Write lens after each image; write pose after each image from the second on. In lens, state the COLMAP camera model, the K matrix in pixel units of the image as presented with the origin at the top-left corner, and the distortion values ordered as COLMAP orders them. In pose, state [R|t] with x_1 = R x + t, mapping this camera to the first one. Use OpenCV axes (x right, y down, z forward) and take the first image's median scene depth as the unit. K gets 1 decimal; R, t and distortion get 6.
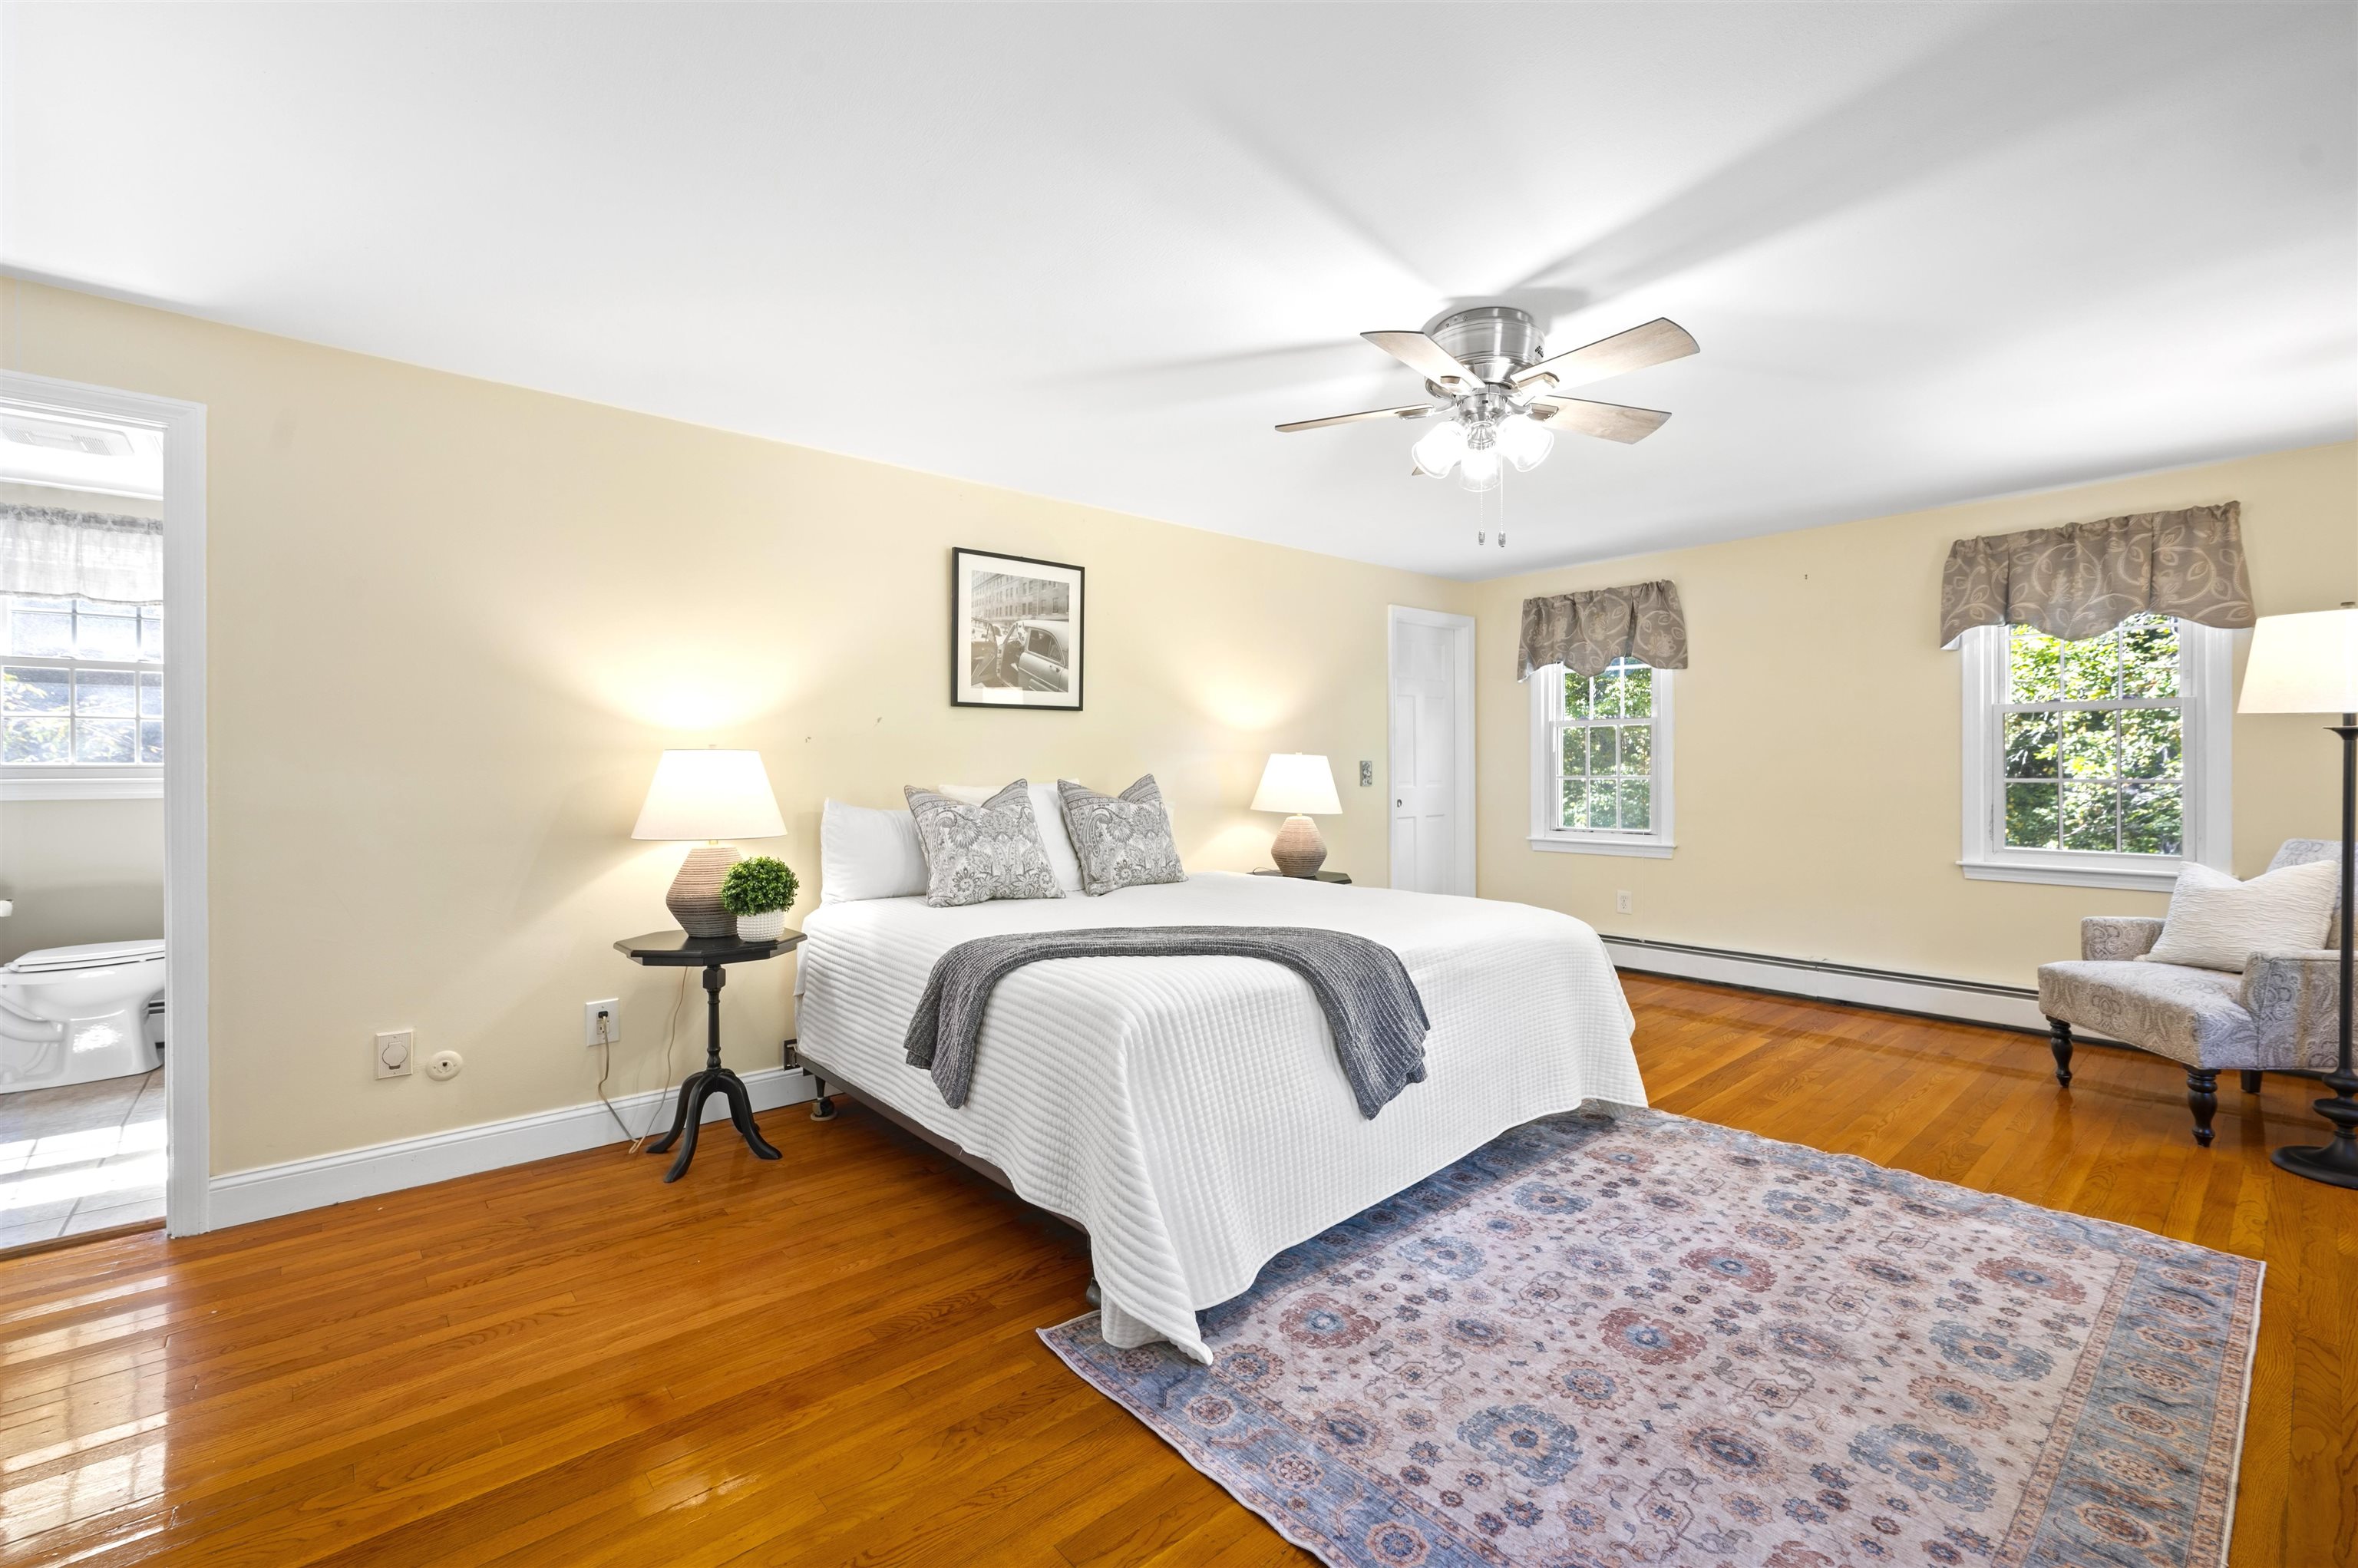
lens RADIAL K [[989.2, 0, 1232.6], [0, 989.2, 768.9], [0, 0, 1]] dist [-0.000352, -0.000903]
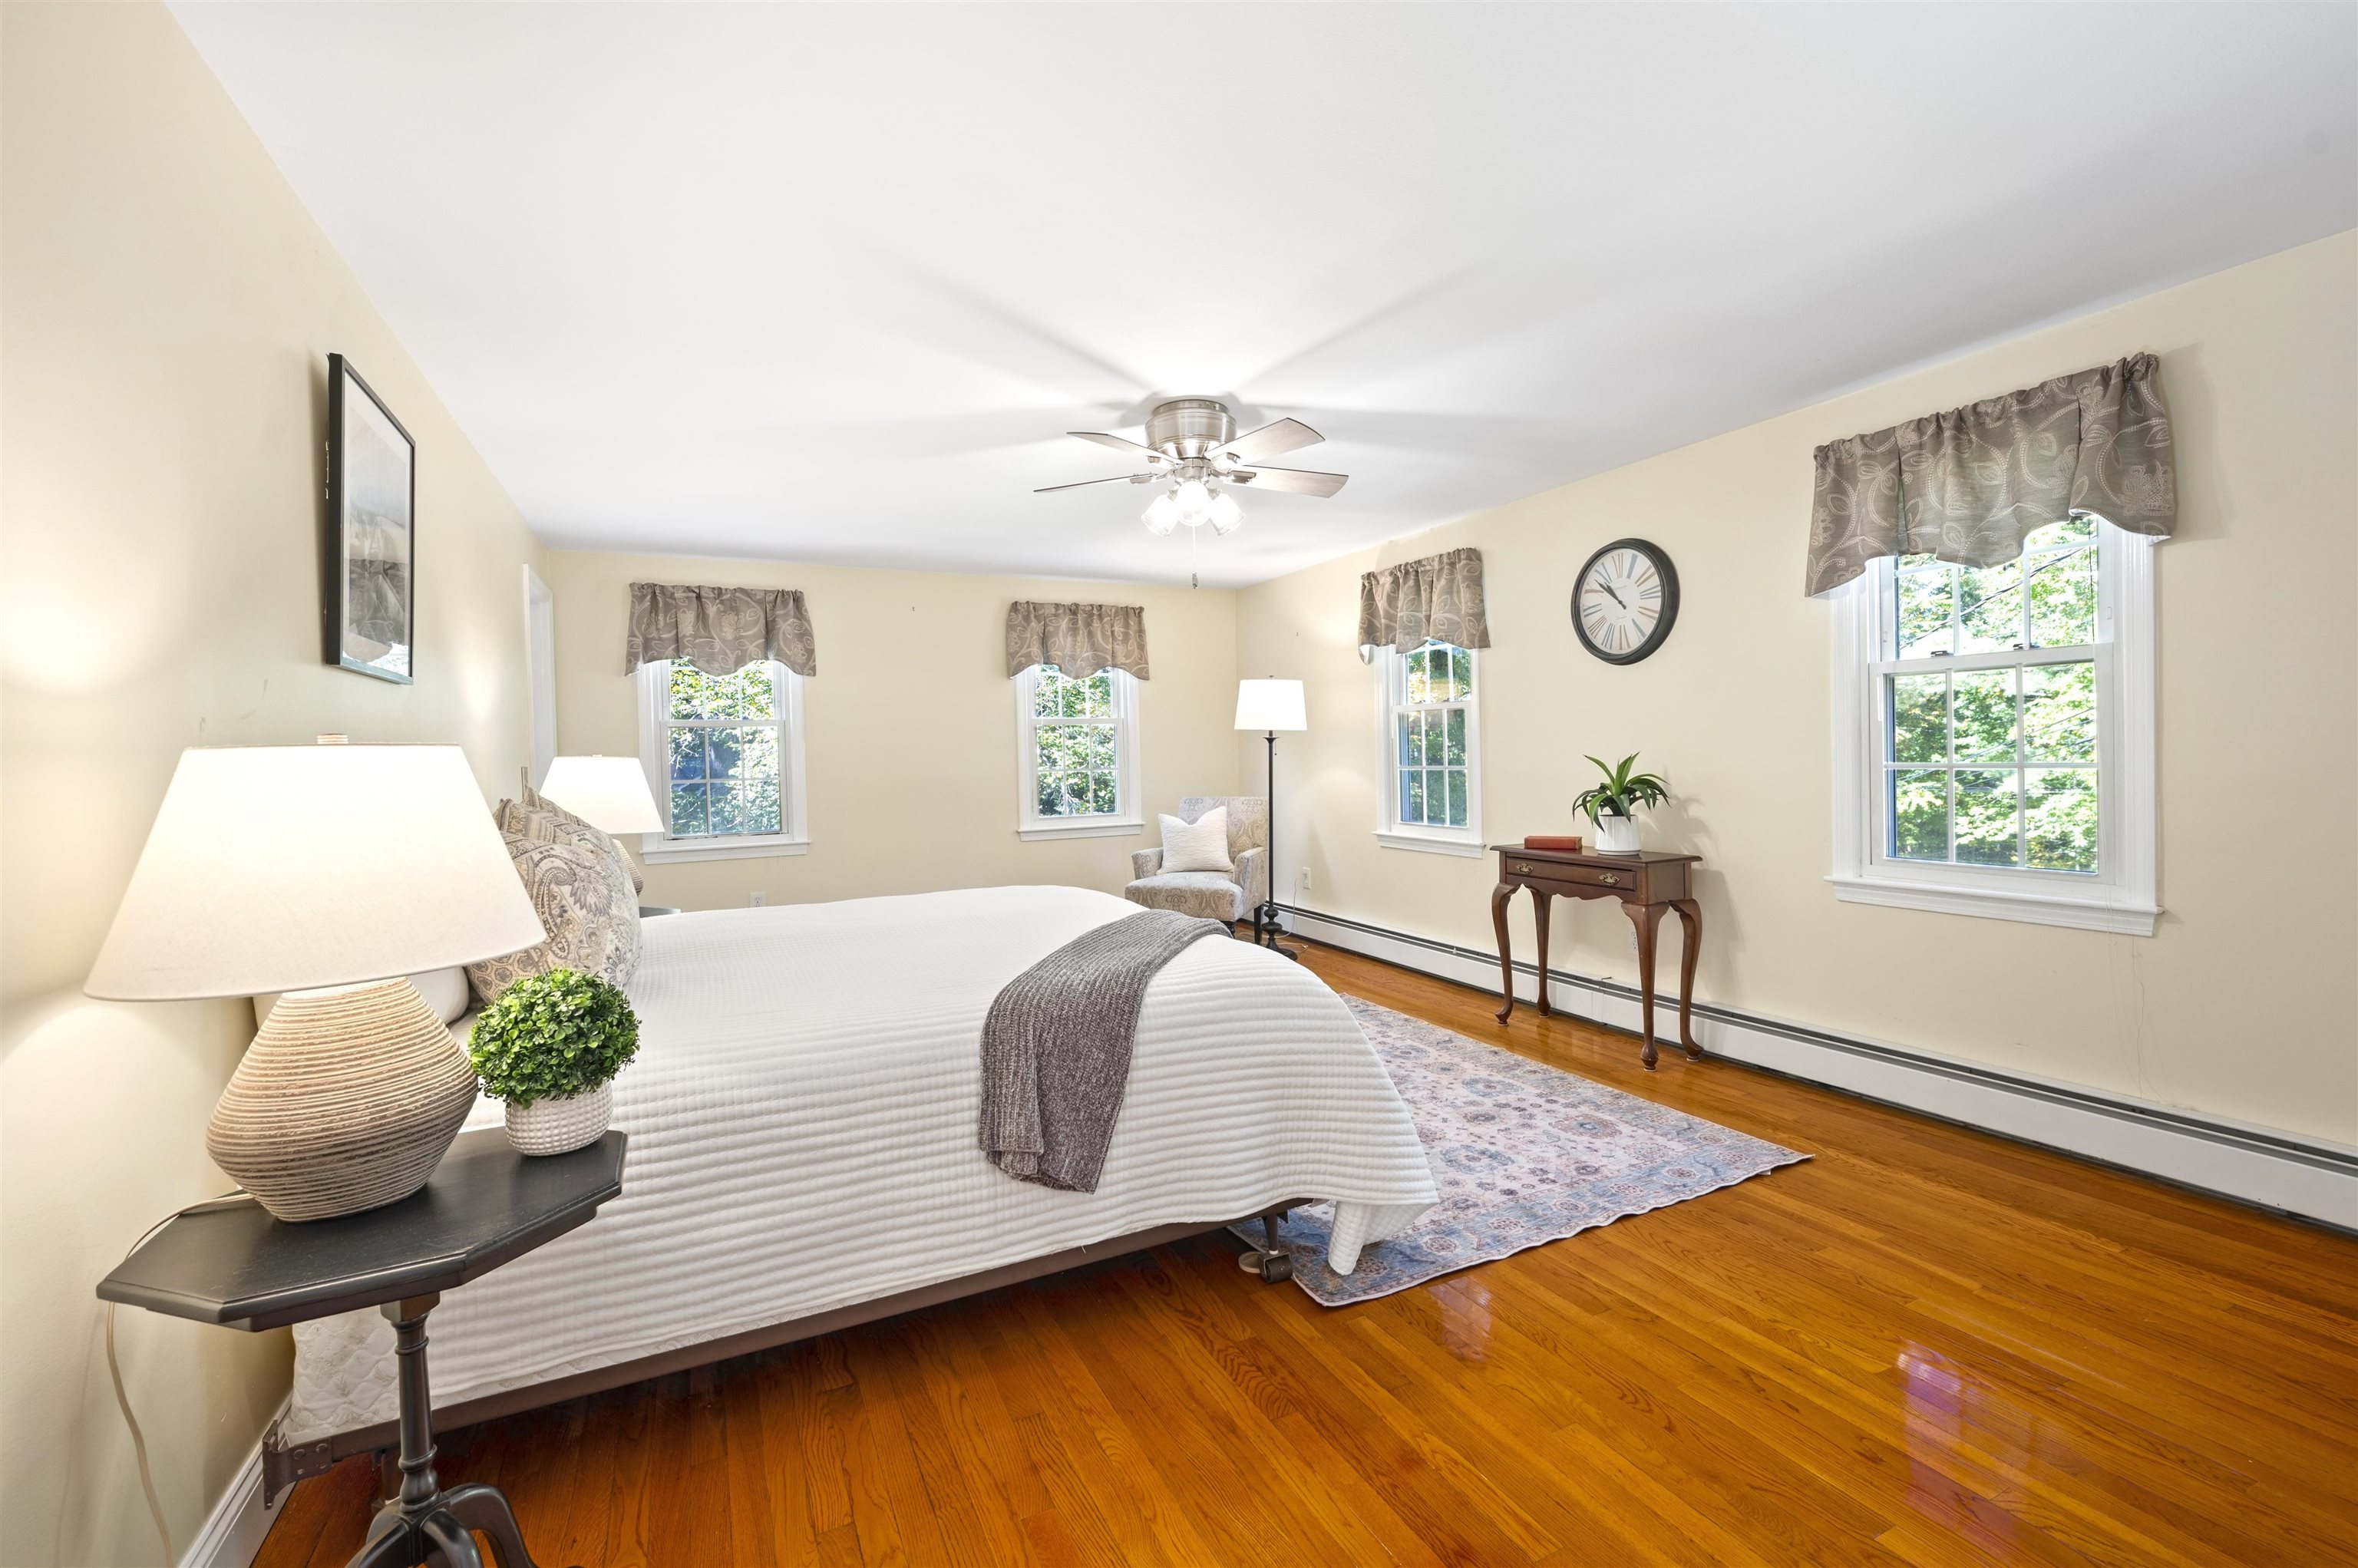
lens RADIAL K [[989.2, 0, 1174.6], [0, 989.2, 773.3], [0, 0, 1]] dist [-0.000352, -0.000903]
pose [[0.294501, -0.023628, 0.955359, -1.068261], [0.024357, 0.999555, 0.017212, -0.010456], [-0.955341, 0.018200, 0.294945, 0.728077]]
